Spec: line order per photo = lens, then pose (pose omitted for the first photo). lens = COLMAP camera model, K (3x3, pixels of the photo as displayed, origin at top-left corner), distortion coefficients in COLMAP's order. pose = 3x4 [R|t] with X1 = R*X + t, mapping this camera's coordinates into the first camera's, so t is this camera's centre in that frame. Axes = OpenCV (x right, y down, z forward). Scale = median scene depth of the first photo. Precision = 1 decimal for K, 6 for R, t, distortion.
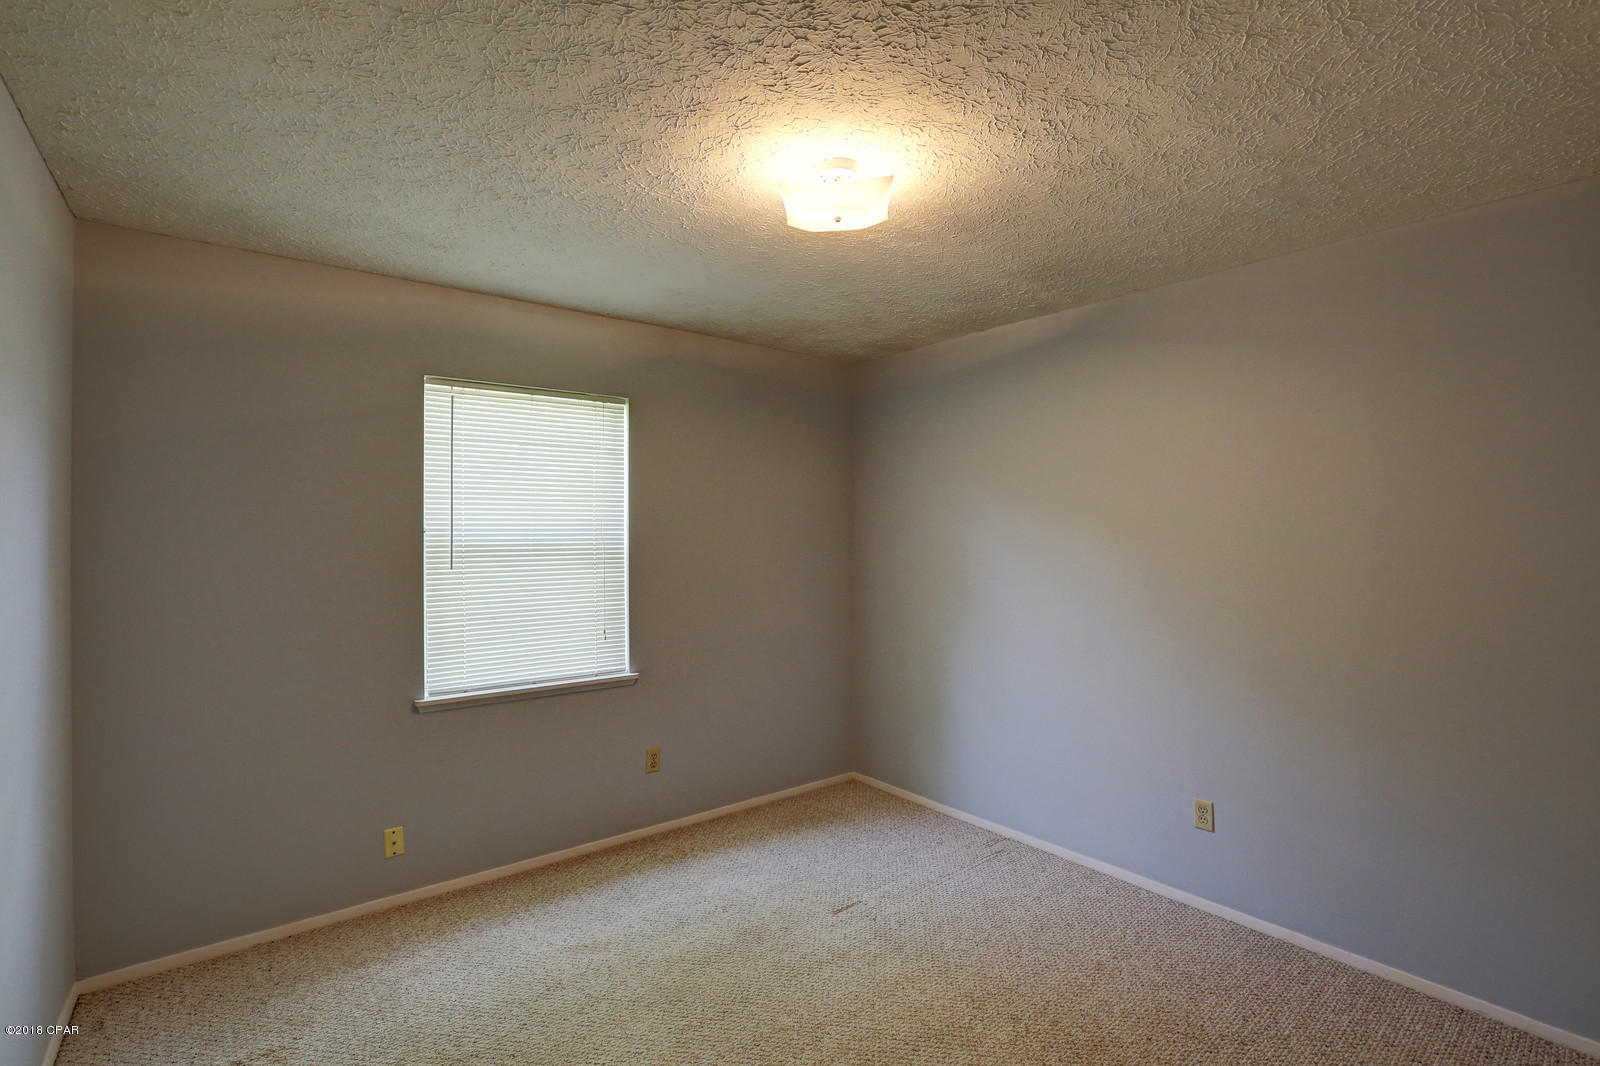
lens RADIAL K [[728.2, 0, 800.0], [0, 728.2, 533.0], [0, 0, 1]] dist [-0.063295, 0.029738]
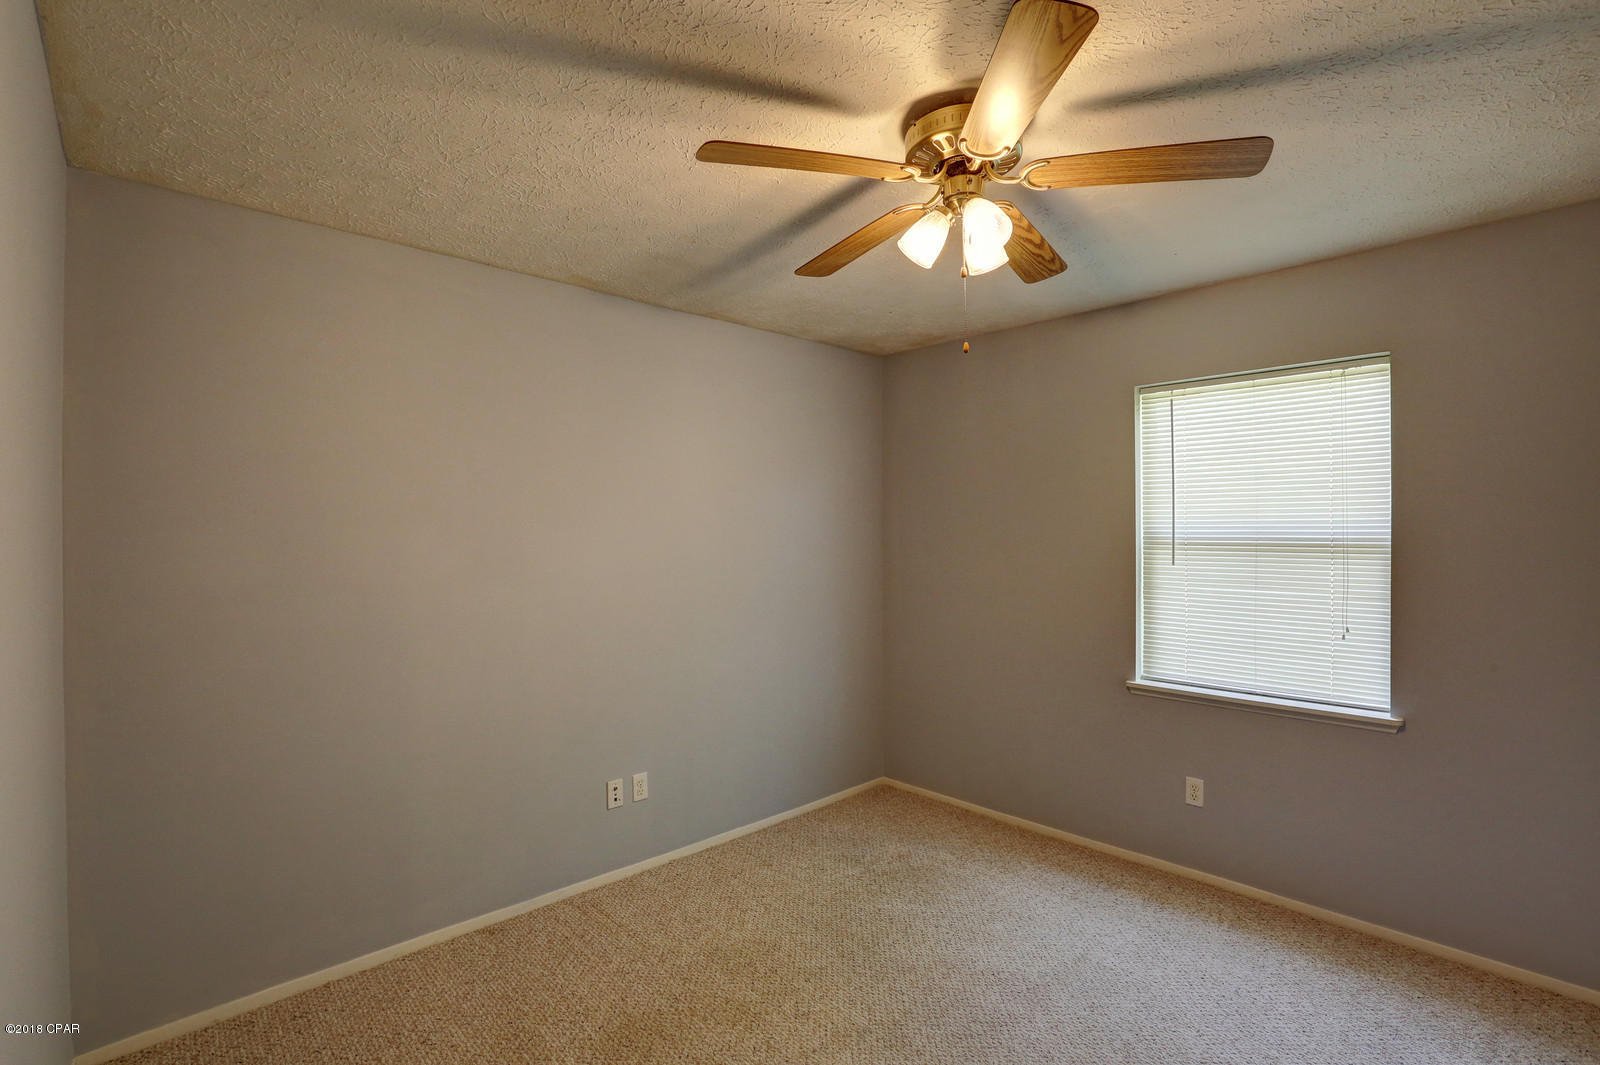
lens RADIAL K [[728.2, 0, 800.0], [0, 728.2, 532.5], [0, 0, 1]] dist [-0.063295, 0.029738]
pose [[0.116018, 0.008040, -0.993215, 0.505815], [0.005504, 0.999947, 0.008738, -0.009714], [0.993232, -0.006480, 0.115968, 0.357523]]
